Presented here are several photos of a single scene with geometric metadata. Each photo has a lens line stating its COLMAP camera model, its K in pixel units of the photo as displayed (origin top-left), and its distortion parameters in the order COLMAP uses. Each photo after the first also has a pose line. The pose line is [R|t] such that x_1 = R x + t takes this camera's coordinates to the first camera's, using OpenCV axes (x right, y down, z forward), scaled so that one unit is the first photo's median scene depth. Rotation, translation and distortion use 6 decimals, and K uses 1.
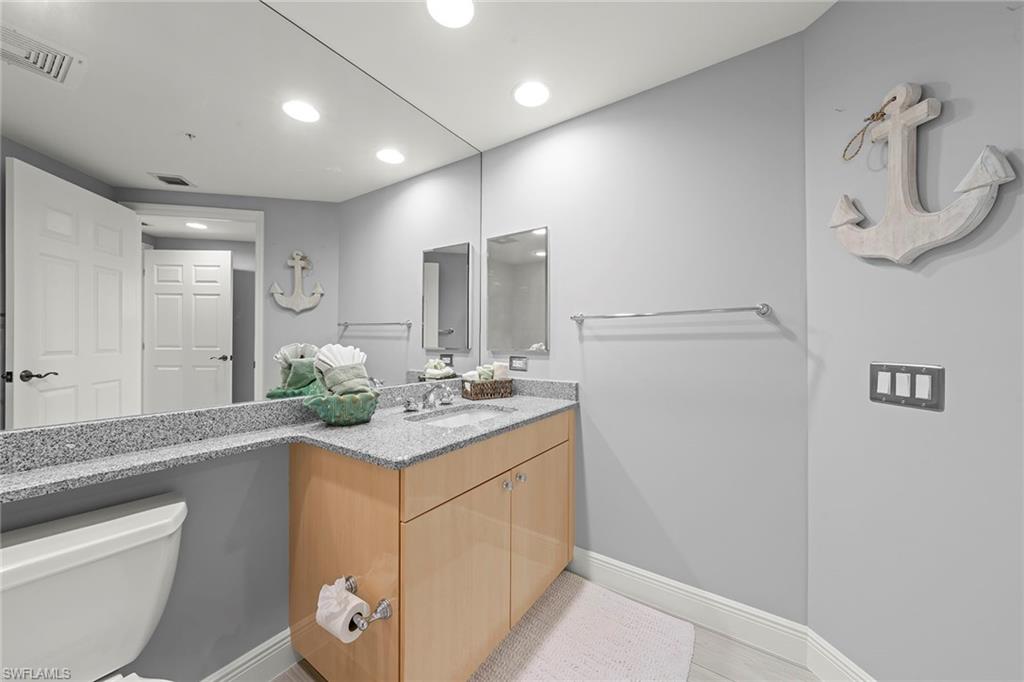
lens RADIAL K [[367.2, 0, 507.4], [0, 367.2, 343.7], [0, 0, 1]] dist [-0.002046, -0.000153]
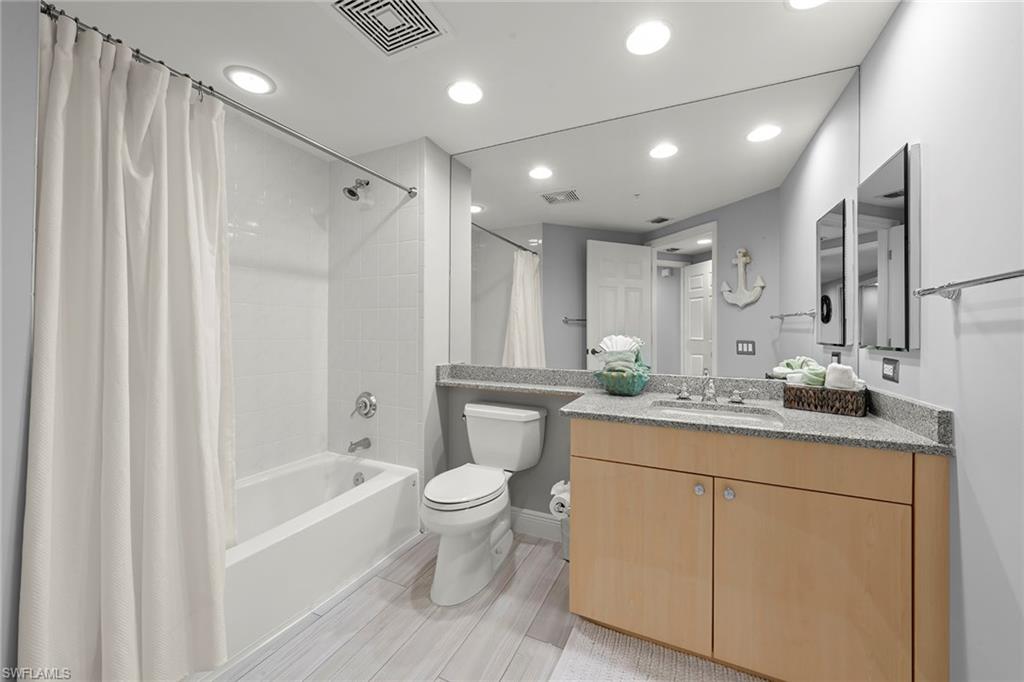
lens RADIAL K [[388.8, 0, 508.1], [0, 388.8, 331.9], [0, 0, 1]] dist [-0.011387, -0.000135]
pose [[0.157709, -0.003128, -0.987481, 0.580495], [-0.013821, 0.999890, -0.005375, 0.001289], [0.987389, 0.014496, 0.157648, 0.236129]]
